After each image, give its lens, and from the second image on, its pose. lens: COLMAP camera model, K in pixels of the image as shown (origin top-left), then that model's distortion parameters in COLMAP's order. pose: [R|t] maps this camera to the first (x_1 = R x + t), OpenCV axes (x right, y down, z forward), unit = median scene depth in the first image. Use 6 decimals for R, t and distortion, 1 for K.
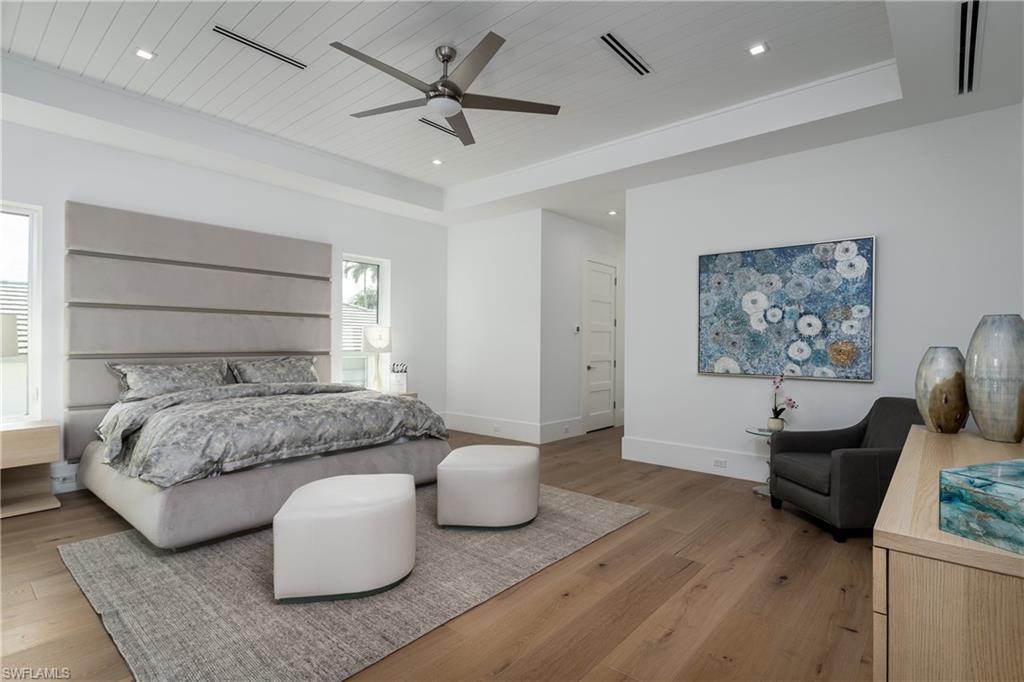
lens RADIAL K [[504.9, 0, 516.4], [0, 504.9, 355.1], [0, 0, 1]] dist [-0.016740, 0.000025]
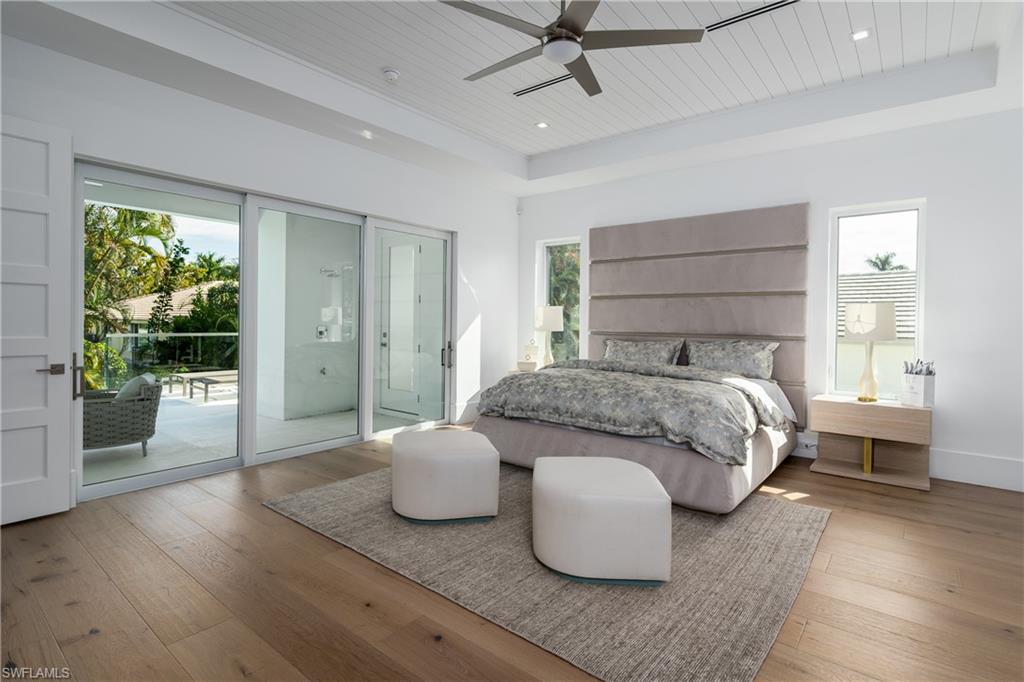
lens RADIAL K [[503.6, 0, 508.6], [0, 503.6, 323.5], [0, 0, 1]] dist [0.001964, 0.000344]
pose [[0.018880, 0.000422, -0.999822, 0.659298], [-0.036278, 0.999342, -0.000263, -0.017425], [0.999163, 0.036276, 0.018883, 0.807406]]
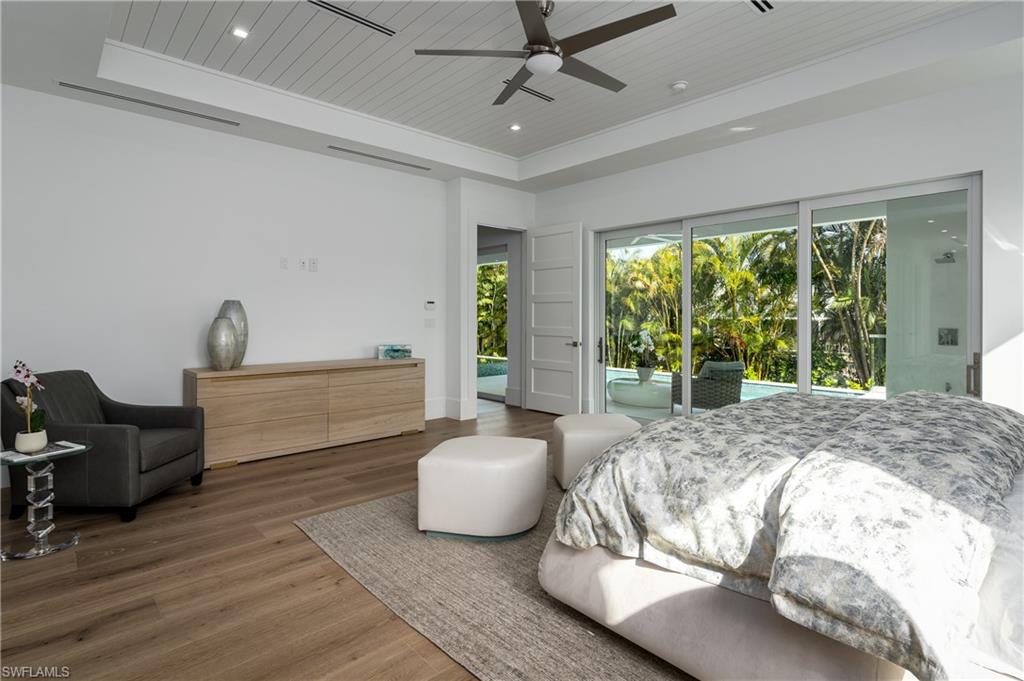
lens RADIAL K [[503.6, 0, 508.6], [0, 503.6, 323.0], [0, 0, 1]] dist [0.001964, 0.000344]
pose [[-0.992799, -0.010115, 0.119365, -0.171629], [-0.006751, 0.999570, 0.028547, -0.033790], [-0.119603, 0.027536, -0.992440, 1.736284]]
